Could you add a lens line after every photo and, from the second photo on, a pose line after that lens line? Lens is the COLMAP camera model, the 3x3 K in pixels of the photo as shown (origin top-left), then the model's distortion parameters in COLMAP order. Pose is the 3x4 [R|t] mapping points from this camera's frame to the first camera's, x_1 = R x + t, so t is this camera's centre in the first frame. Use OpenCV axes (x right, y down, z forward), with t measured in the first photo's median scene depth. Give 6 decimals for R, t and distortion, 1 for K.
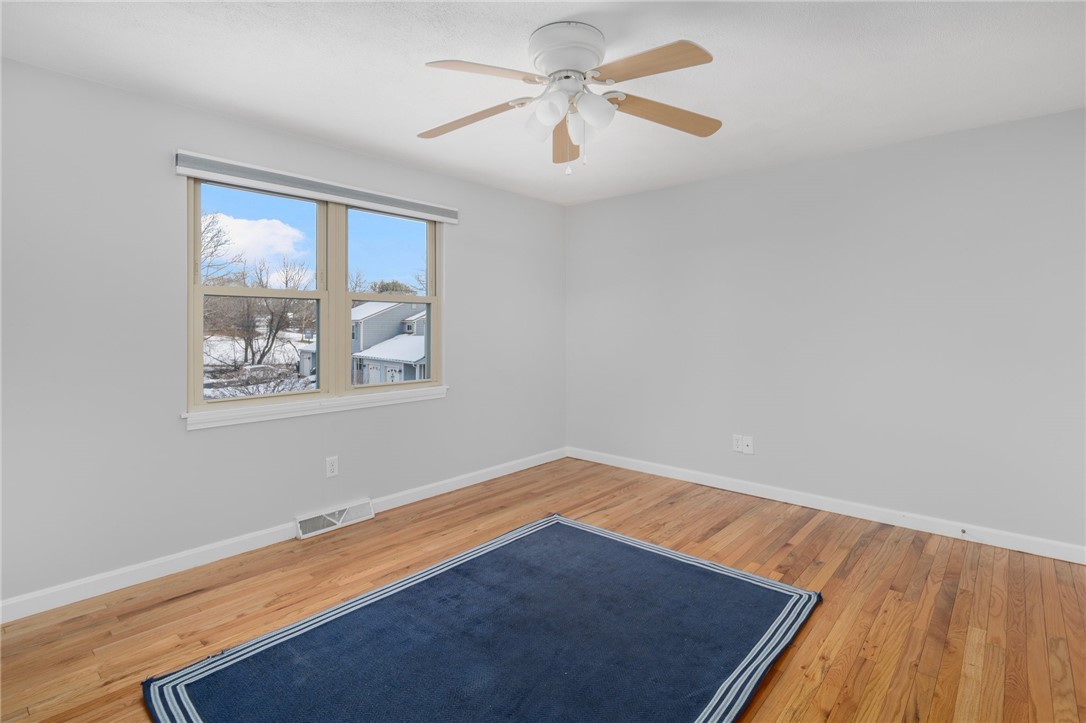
lens RADIAL K [[531.1, 0, 542.2], [0, 531.1, 361.9], [0, 0, 1]] dist [0.021908, 0.000543]
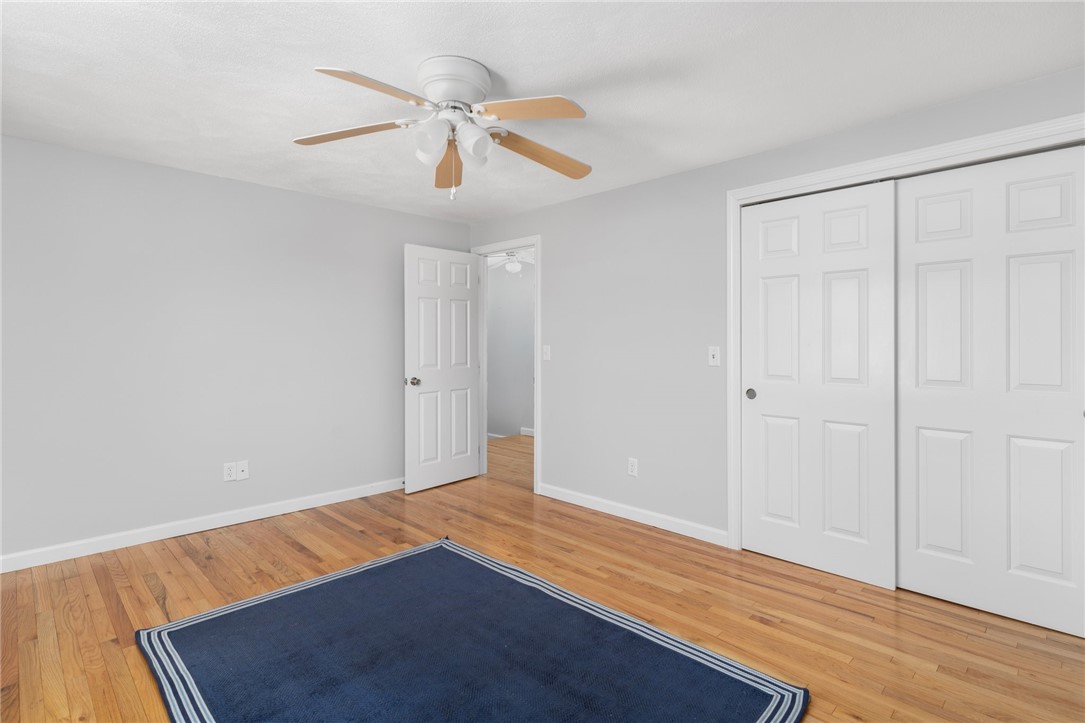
lens RADIAL K [[530.6, 0, 540.9], [0, 530.6, 354.9], [0, 0, 1]] dist [0.021908, 0.000543]
pose [[0.074479, -0.014373, 0.997119, -0.649696], [0.063360, 0.997944, 0.009652, -0.031116], [-0.995208, 0.062459, 0.075237, 0.474579]]
